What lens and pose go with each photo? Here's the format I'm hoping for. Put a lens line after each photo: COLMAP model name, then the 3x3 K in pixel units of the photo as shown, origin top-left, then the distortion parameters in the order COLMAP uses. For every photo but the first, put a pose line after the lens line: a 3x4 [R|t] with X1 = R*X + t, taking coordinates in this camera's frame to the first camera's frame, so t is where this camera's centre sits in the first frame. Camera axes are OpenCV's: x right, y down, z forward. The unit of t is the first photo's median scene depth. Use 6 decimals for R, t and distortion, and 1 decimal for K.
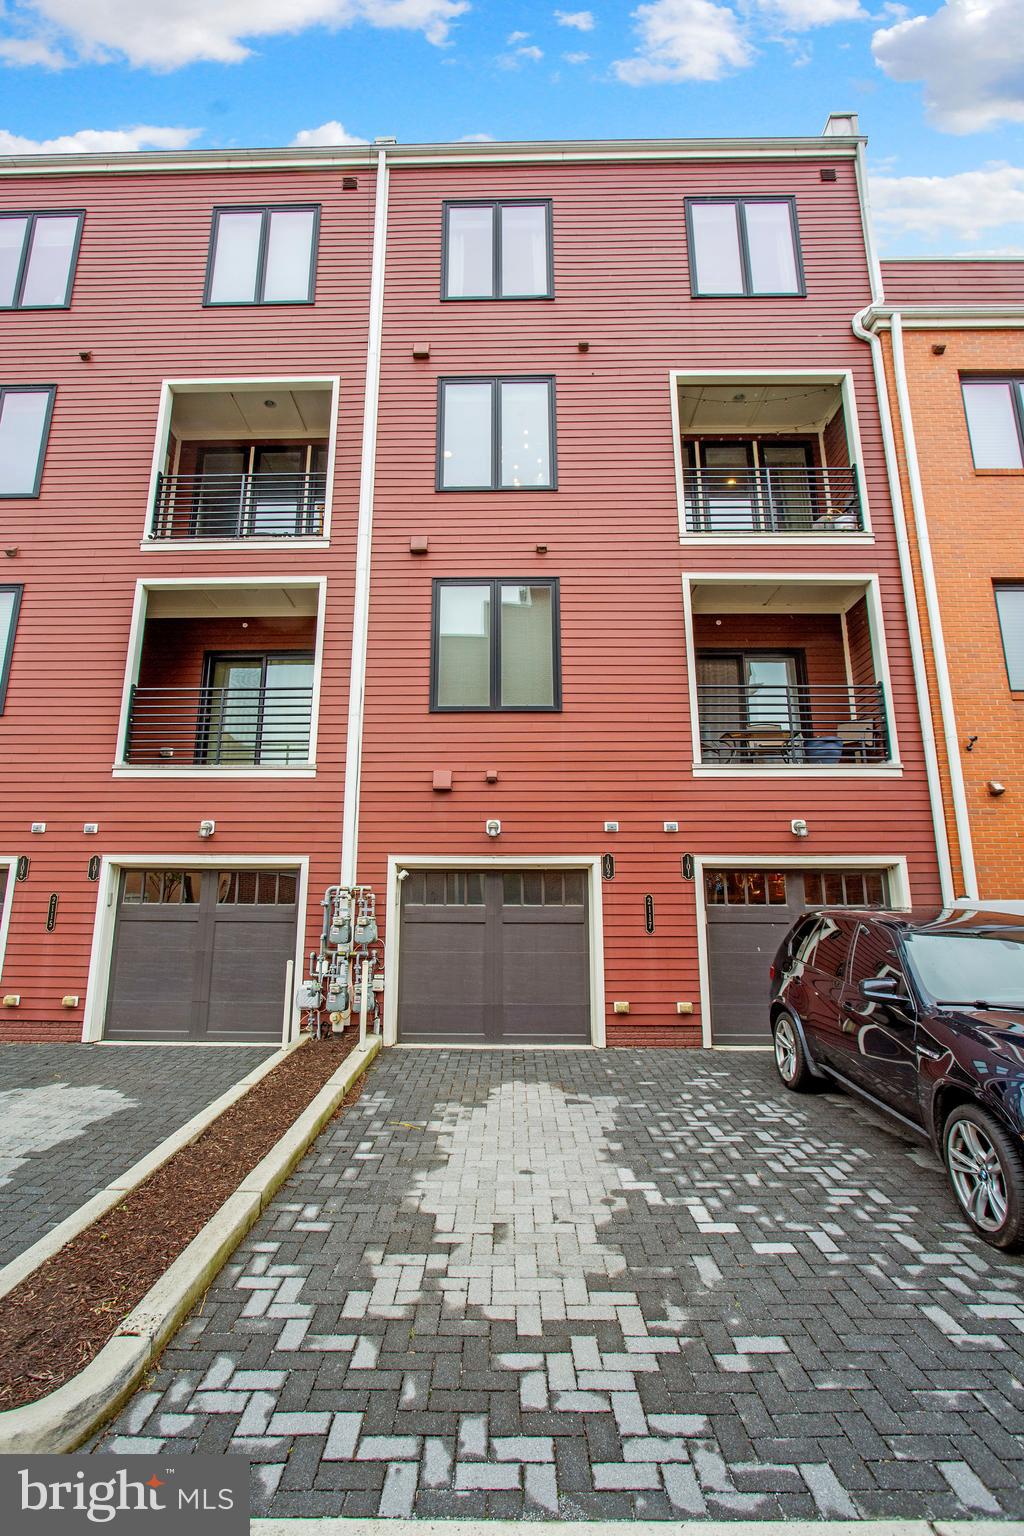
lens RADIAL K [[748.3, 0, 490.3], [0, 748.3, 772.0], [0, 0, 1]] dist [-0.003933, -0.000221]
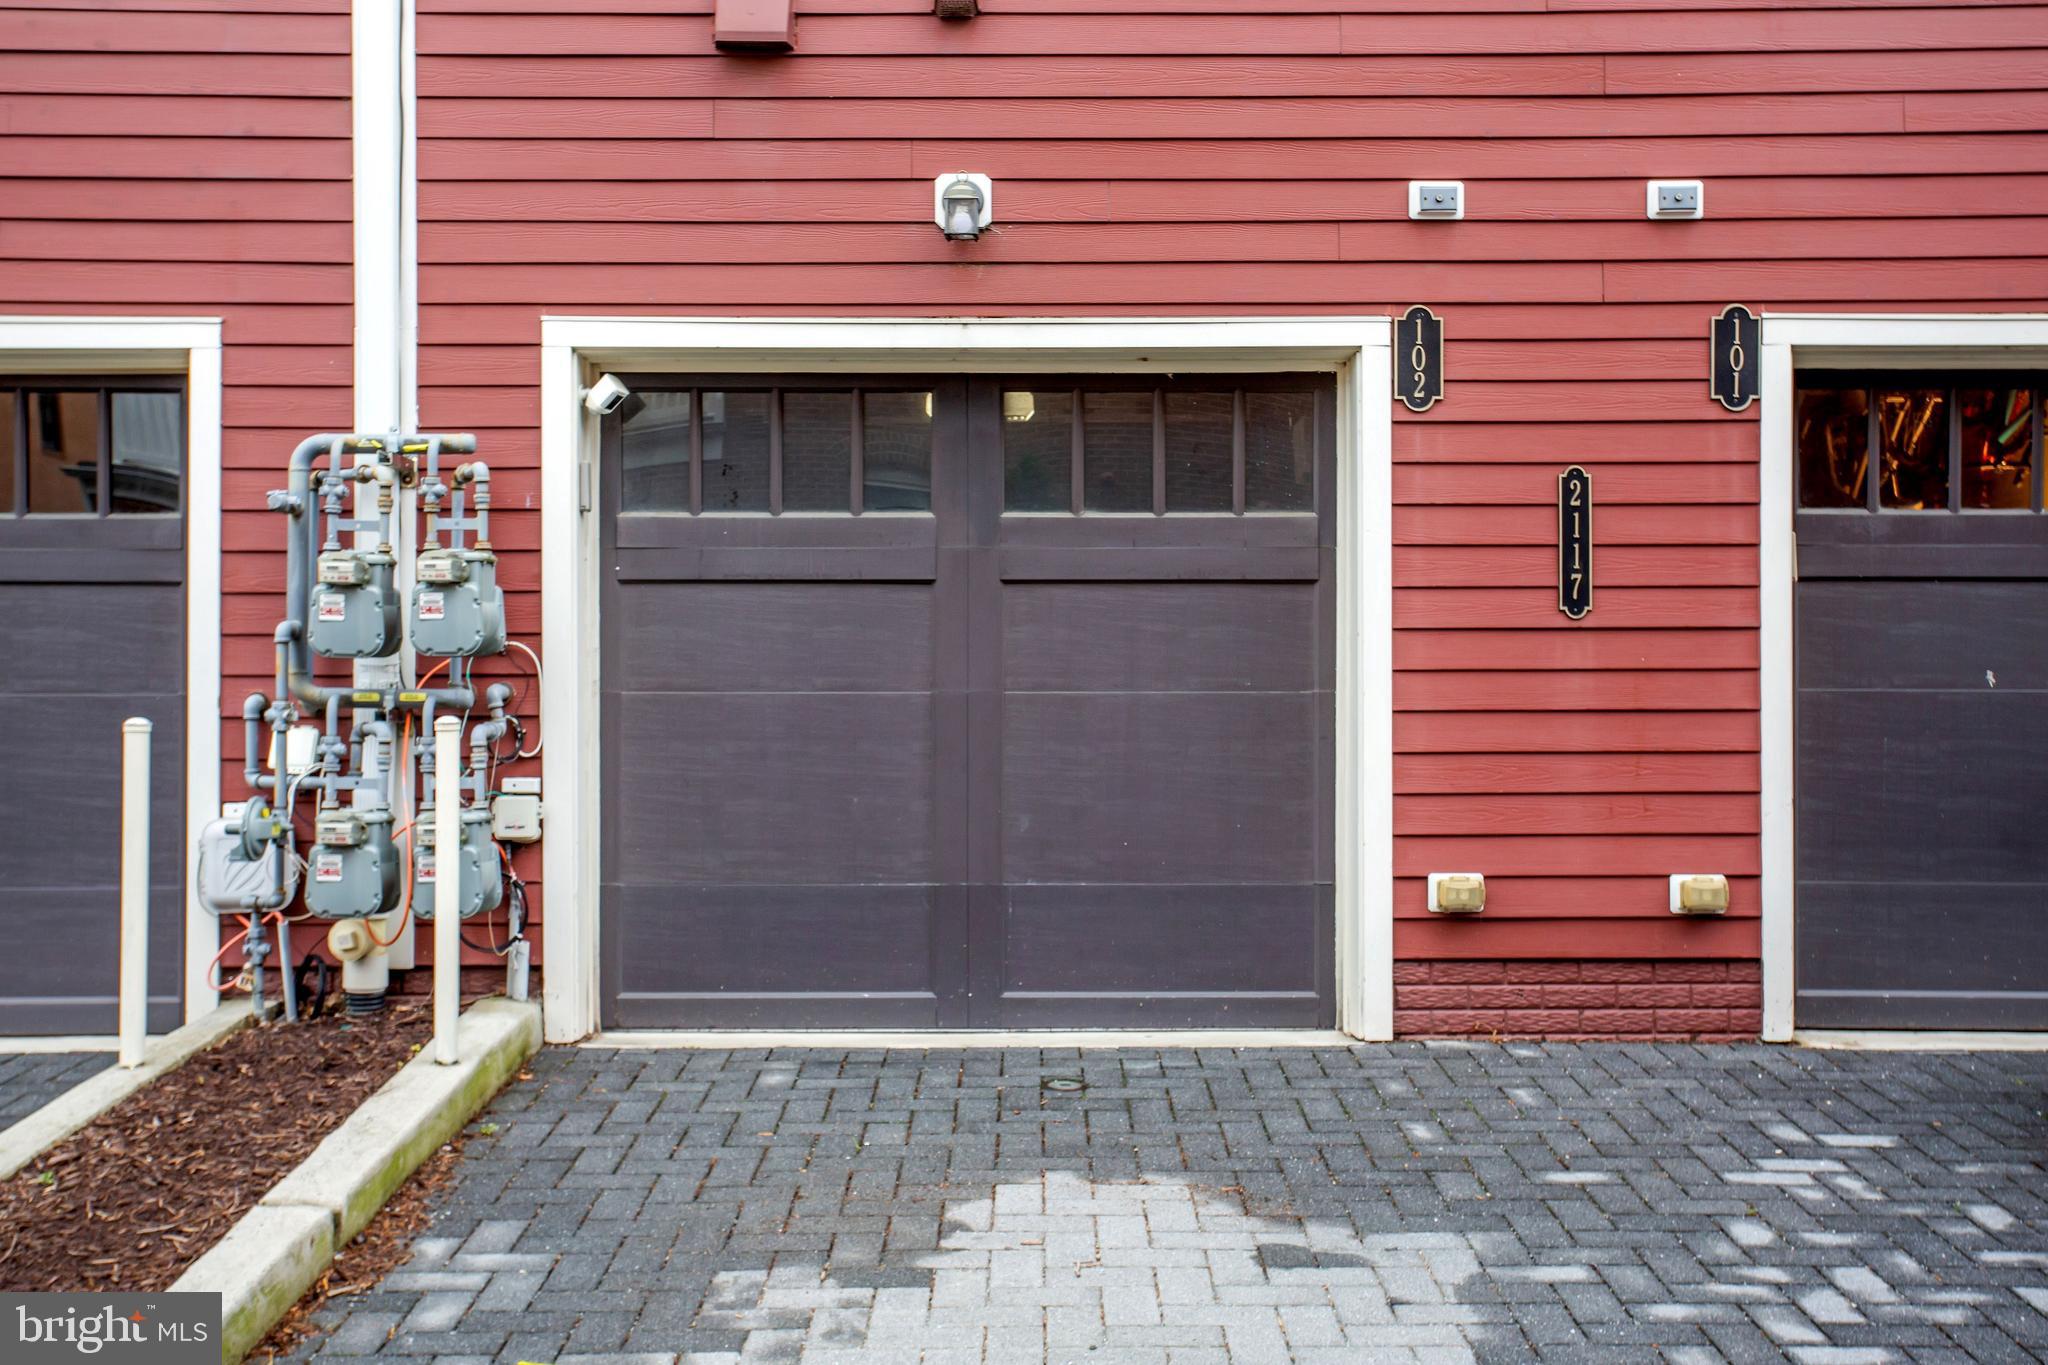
lens RADIAL K [[2377.0, 0, 1024.0], [0, 2377.0, 682.5], [0, 0, 1]] dist [0.091824, 0.011230]
pose [[0.999712, -0.005110, 0.023467, 0.005186], [0.000173, 0.978606, 0.205743, 0.071233], [-0.024016, -0.205680, 0.978325, 0.203099]]
